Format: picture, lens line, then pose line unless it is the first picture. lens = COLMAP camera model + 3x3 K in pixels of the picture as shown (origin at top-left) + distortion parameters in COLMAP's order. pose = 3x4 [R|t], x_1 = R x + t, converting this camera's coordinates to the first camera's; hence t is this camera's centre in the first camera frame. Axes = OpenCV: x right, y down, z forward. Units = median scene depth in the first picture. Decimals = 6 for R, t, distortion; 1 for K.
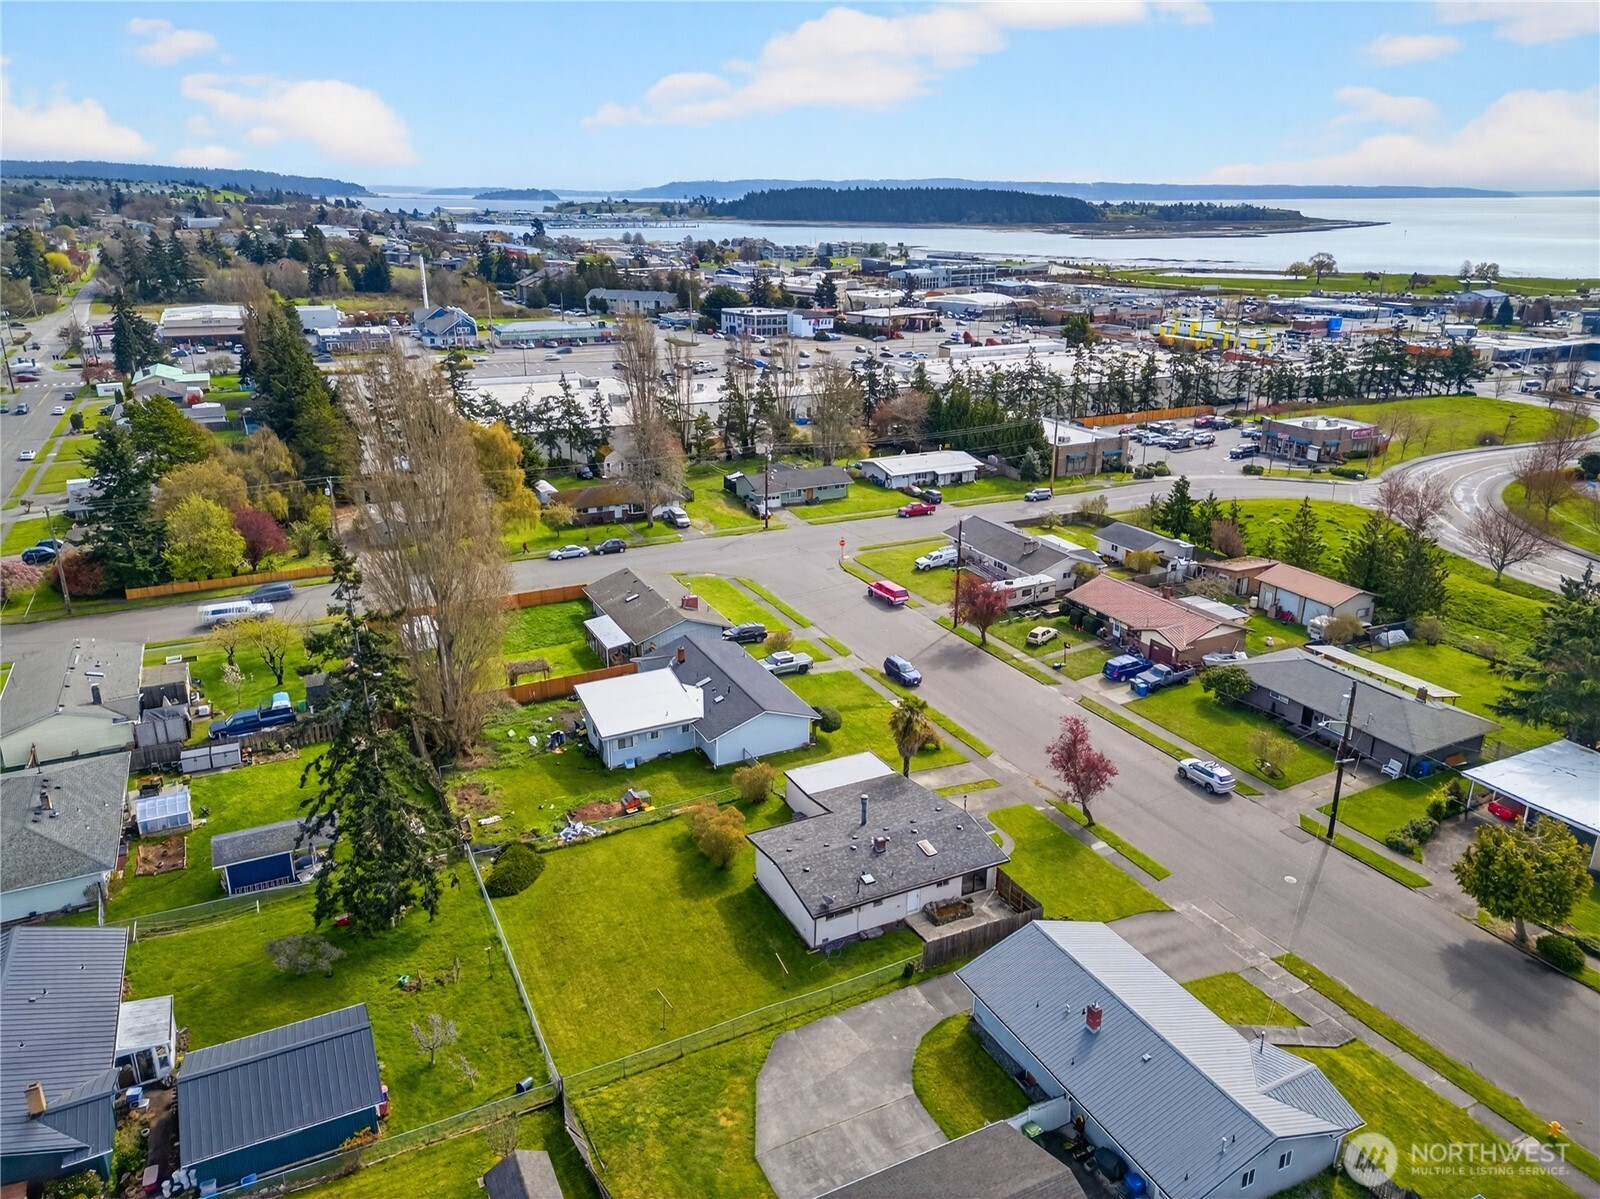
lens RADIAL K [[1089.1, 0, 839.9], [0, 1089.1, 600.4], [0, 0, 1]] dist [0.001672, -0.002804]
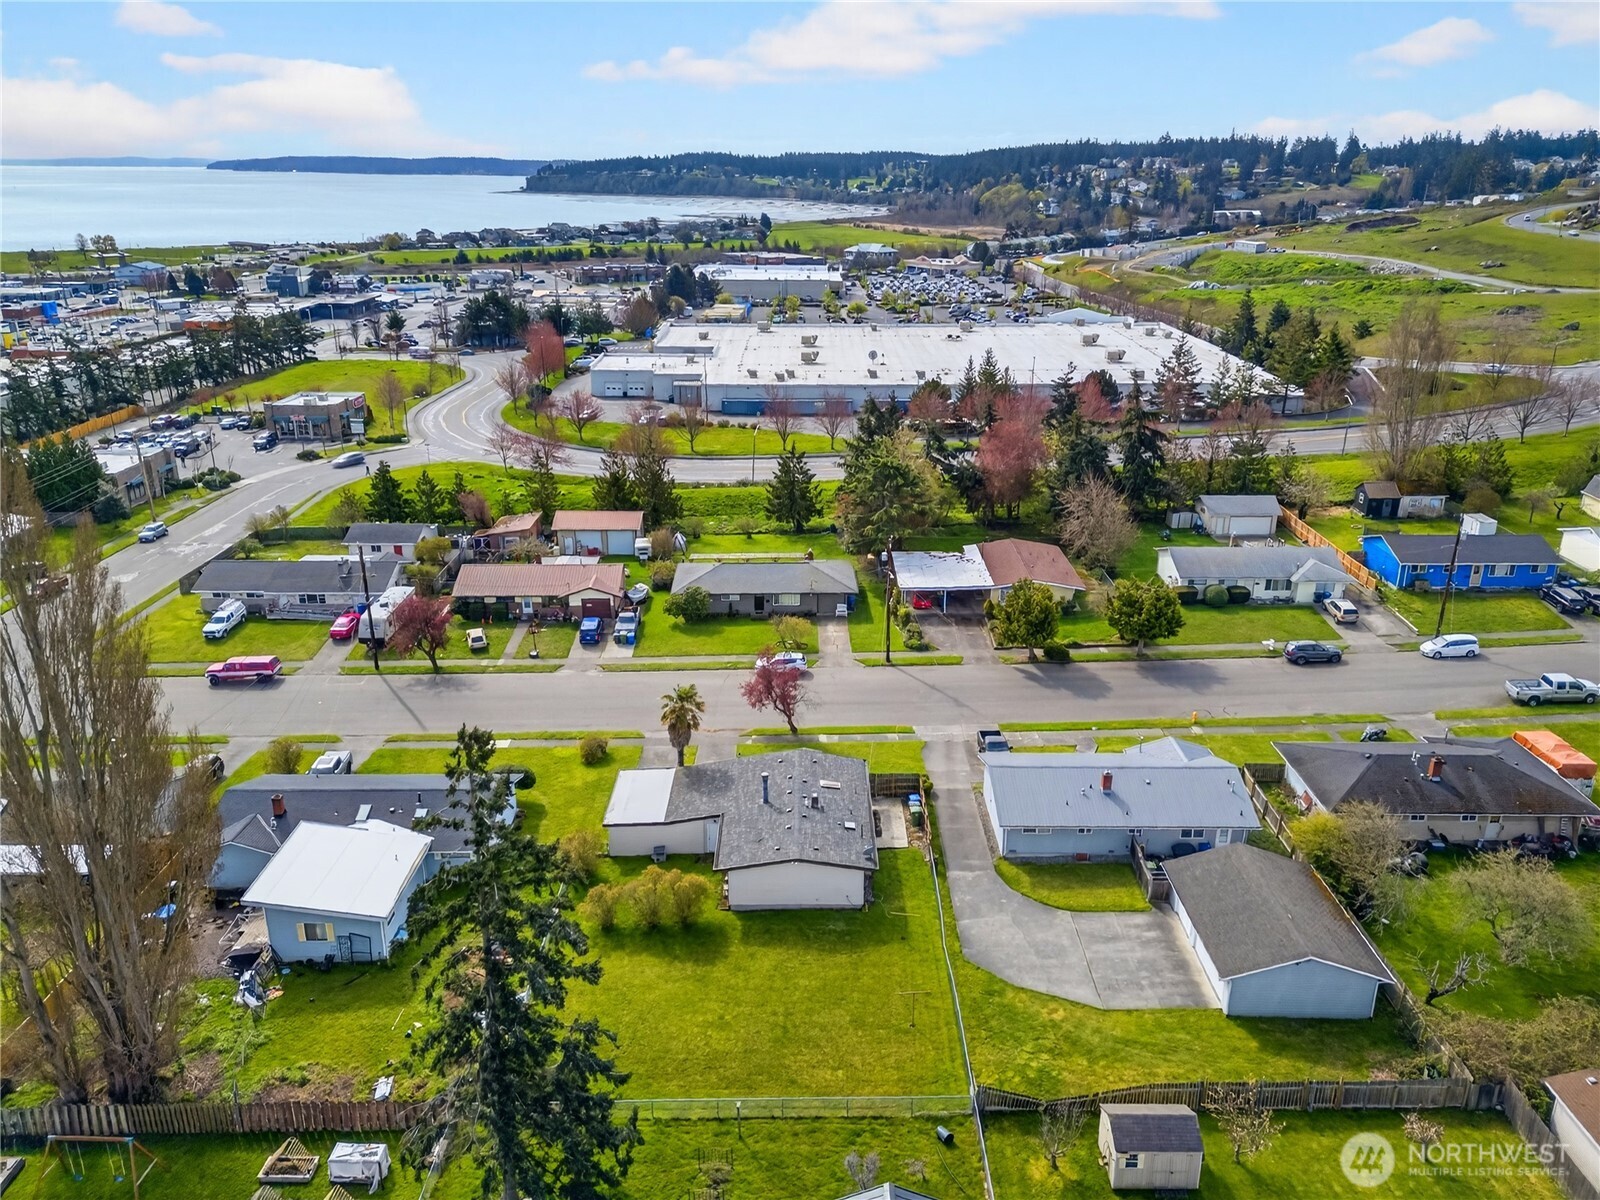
lens RADIAL K [[1089.1, 0, 839.9], [0, 1089.1, 600.9], [0, 0, 1]] dist [0.001672, -0.002804]
pose [[0.451642, -0.322213, 0.831985, -0.440444], [0.301212, 0.932826, 0.197755, -0.087921], [-0.839816, 0.161289, 0.518358, 0.243687]]
